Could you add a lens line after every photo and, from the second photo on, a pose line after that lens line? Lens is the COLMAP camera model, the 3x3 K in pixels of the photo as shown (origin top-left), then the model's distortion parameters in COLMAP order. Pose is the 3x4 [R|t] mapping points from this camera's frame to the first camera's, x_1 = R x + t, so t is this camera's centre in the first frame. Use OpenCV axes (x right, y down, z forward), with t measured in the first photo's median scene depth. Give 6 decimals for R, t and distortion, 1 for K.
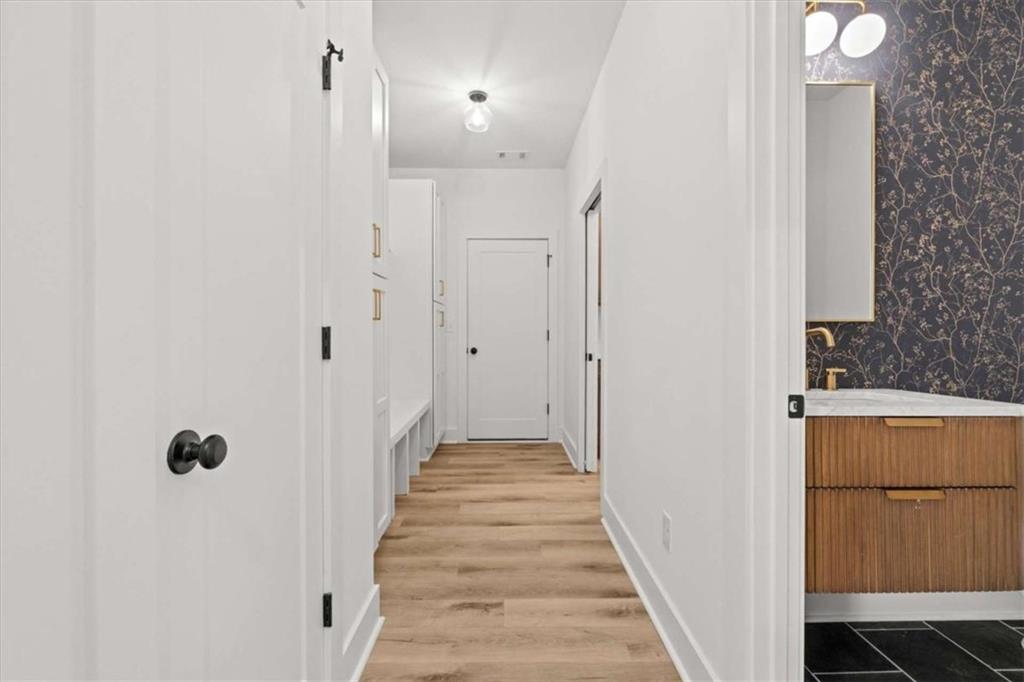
lens RADIAL K [[446.4, 0, 511.5], [0, 446.4, 336.2], [0, 0, 1]] dist [-0.005918, 0.000188]
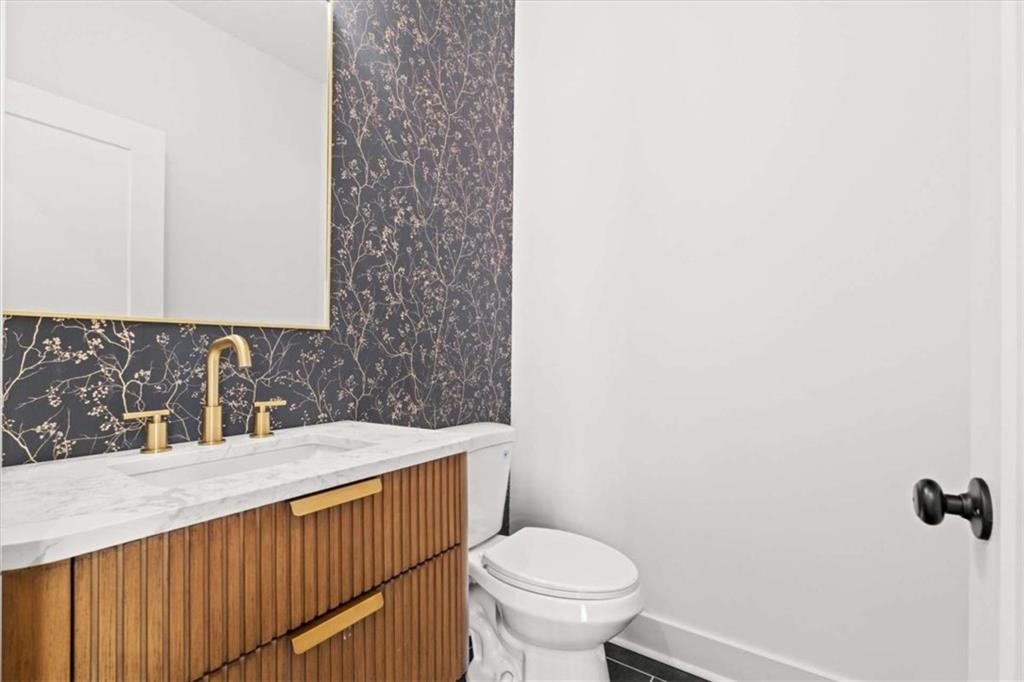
lens RADIAL K [[446.4, 0, 512.2], [0, 446.4, 346.4], [0, 0, 1]] dist [-0.005918, 0.000188]
pose [[0.579795, 0.011289, 0.814684, 0.394697], [-0.002379, 0.999923, -0.012163, 0.001600], [-0.814759, 0.005114, 0.579777, 0.336022]]
